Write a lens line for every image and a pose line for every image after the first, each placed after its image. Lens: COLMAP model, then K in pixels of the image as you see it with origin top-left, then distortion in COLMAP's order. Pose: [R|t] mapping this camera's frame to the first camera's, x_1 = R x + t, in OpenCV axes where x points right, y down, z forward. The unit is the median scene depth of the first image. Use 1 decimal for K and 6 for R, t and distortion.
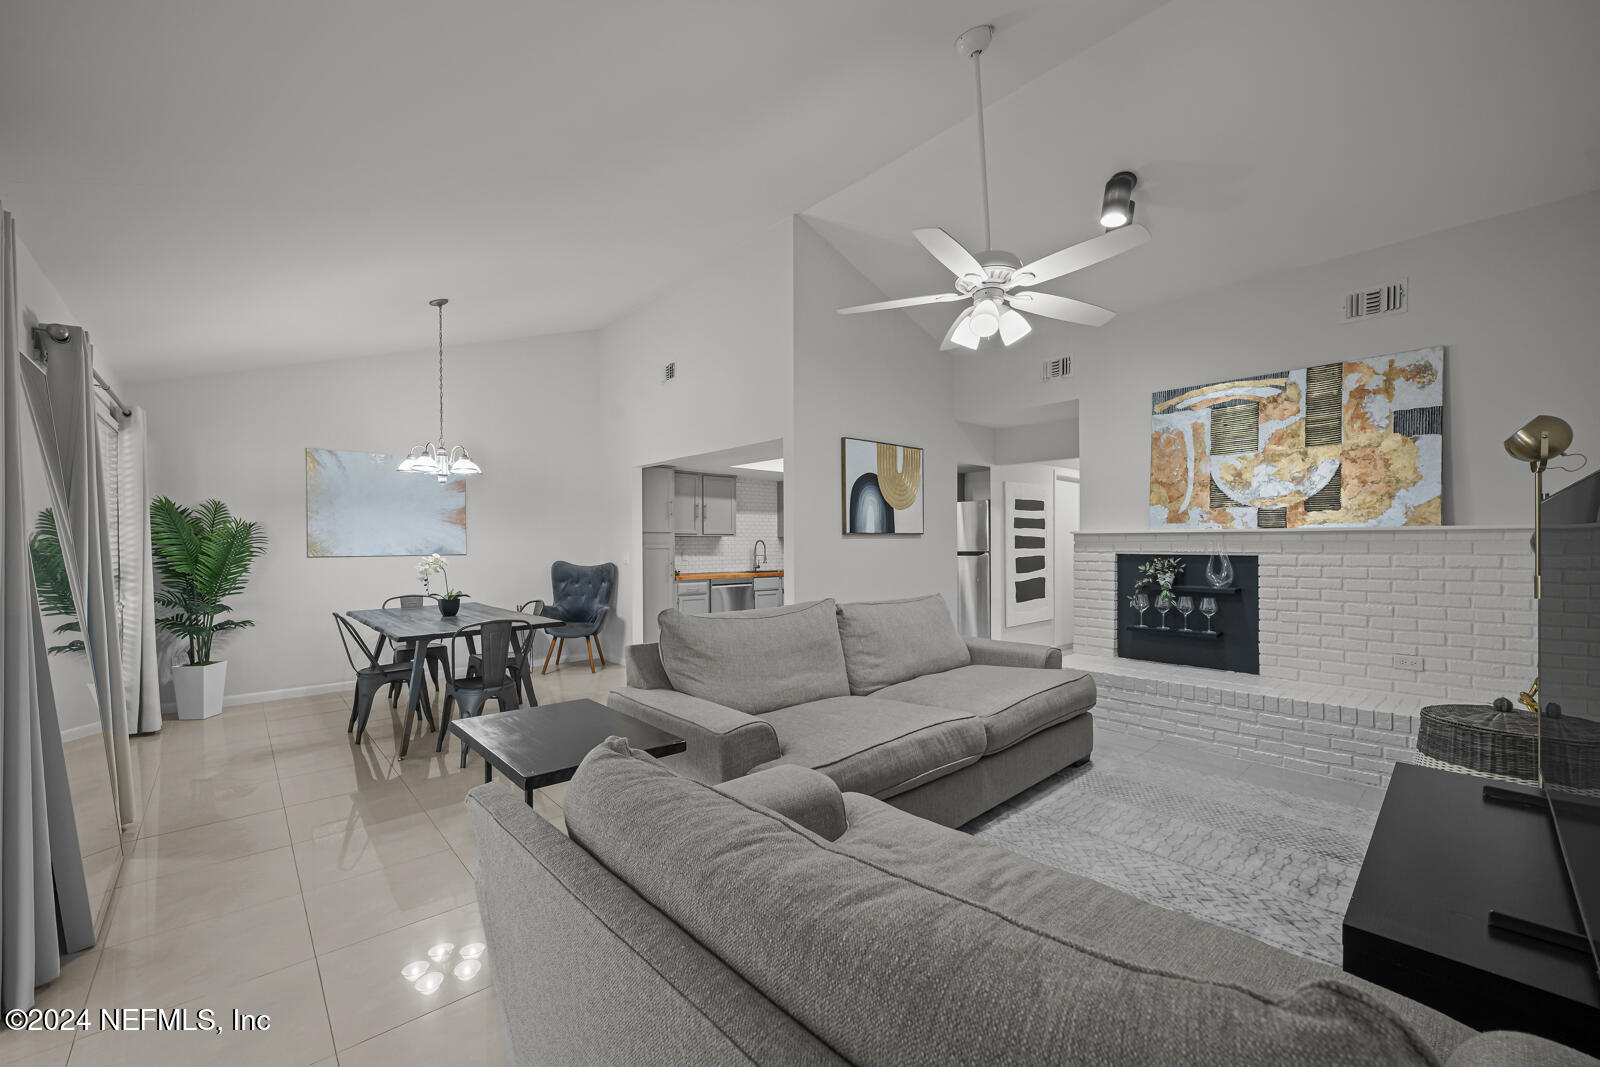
lens RADIAL K [[640.1, 0, 800.5], [0, 640.1, 543.5], [0, 0, 1]] dist [0.000239, 0.000130]
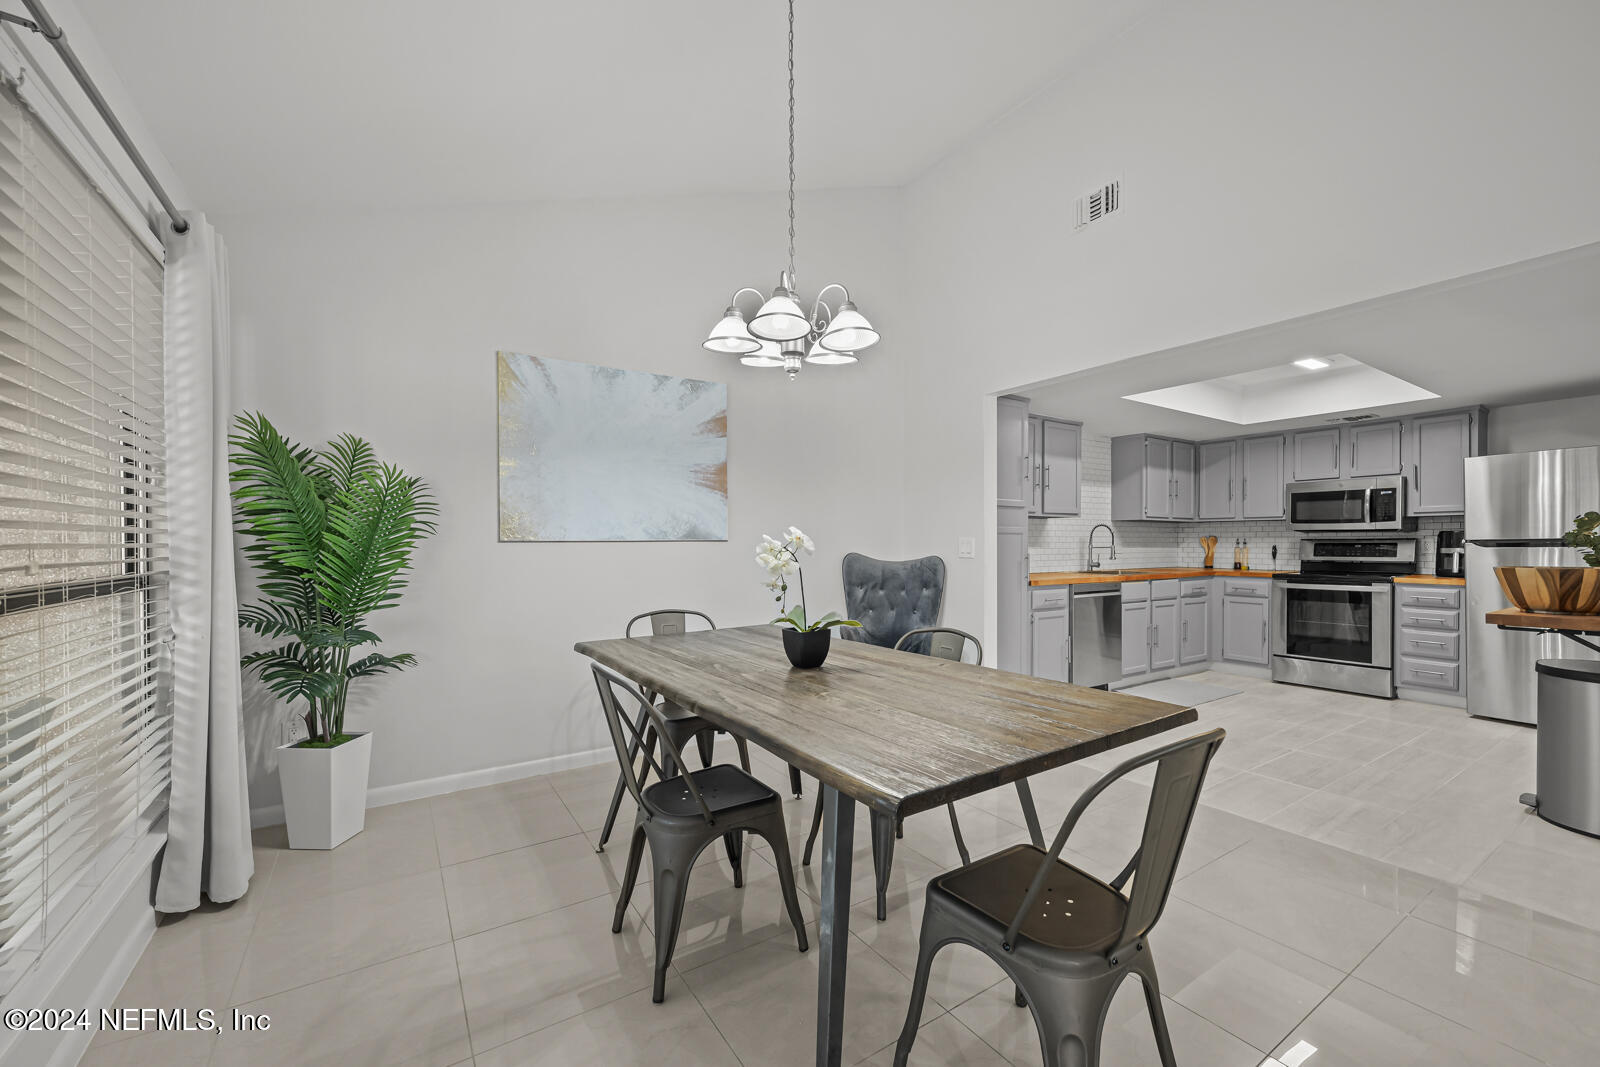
lens RADIAL K [[640.1, 0, 800.5], [0, 640.1, 543.5], [0, 0, 1]] dist [0.000239, 0.000130]
pose [[0.988928, 0.000526, -0.148392, -0.464925], [-0.000570, 1.000000, -0.000254, 0.025482], [0.148392, 0.000335, 0.988929, 0.526886]]
